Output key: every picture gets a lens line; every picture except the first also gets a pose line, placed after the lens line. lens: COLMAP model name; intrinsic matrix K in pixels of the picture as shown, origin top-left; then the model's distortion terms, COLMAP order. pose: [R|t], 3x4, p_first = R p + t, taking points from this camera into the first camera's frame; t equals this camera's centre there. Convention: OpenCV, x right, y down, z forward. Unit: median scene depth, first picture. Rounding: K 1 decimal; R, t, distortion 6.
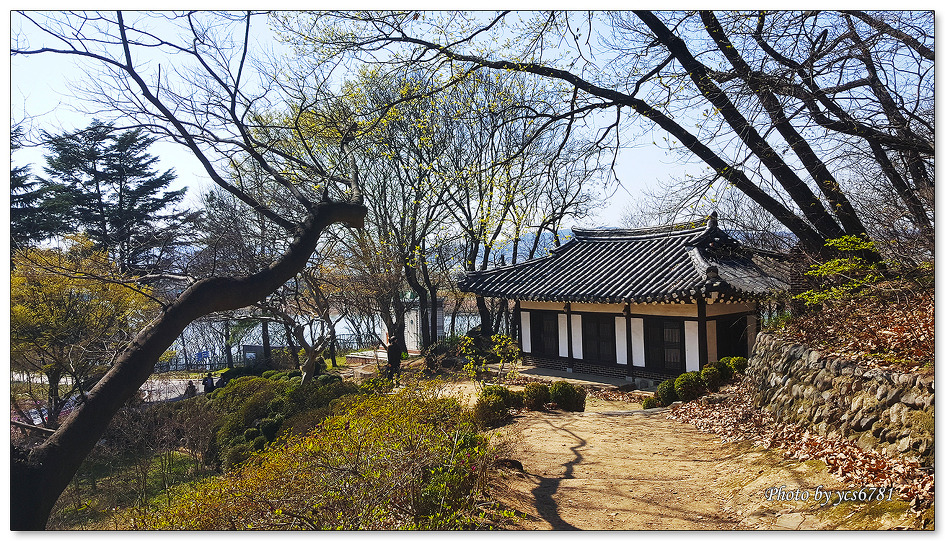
lens RADIAL K [[753.4, 0, 472.5], [0, 753.4, 270.7], [0, 0, 1]] dist [0.000191, -0.000041]
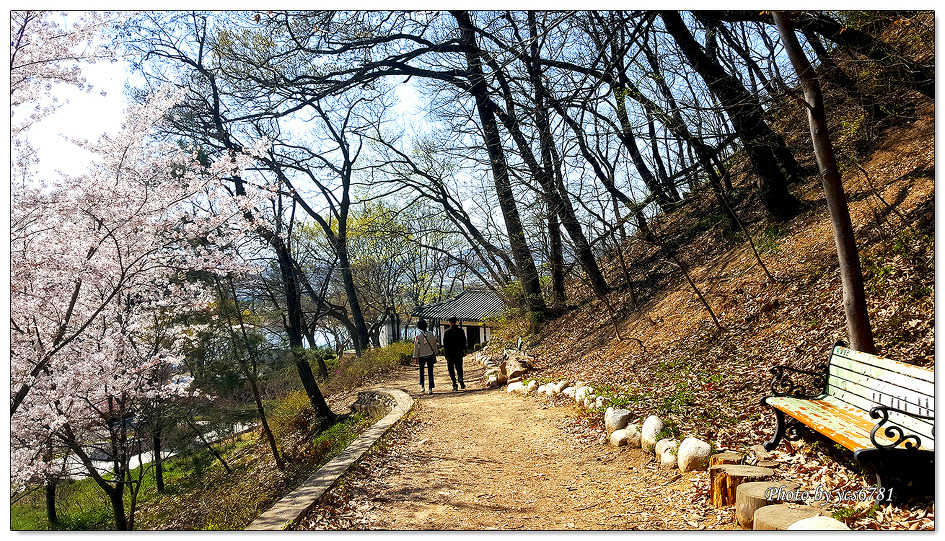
lens RADIAL K [[753.4, 0, 473.0], [0, 753.4, 272.2], [0, 0, 1]] dist [0.000191, -0.000041]
pose [[0.997214, 0.005938, 0.074354, 0.000333], [-0.003900, 0.999614, -0.027520, -0.035387], [-0.074489, 0.027153, 0.996852, -1.075731]]
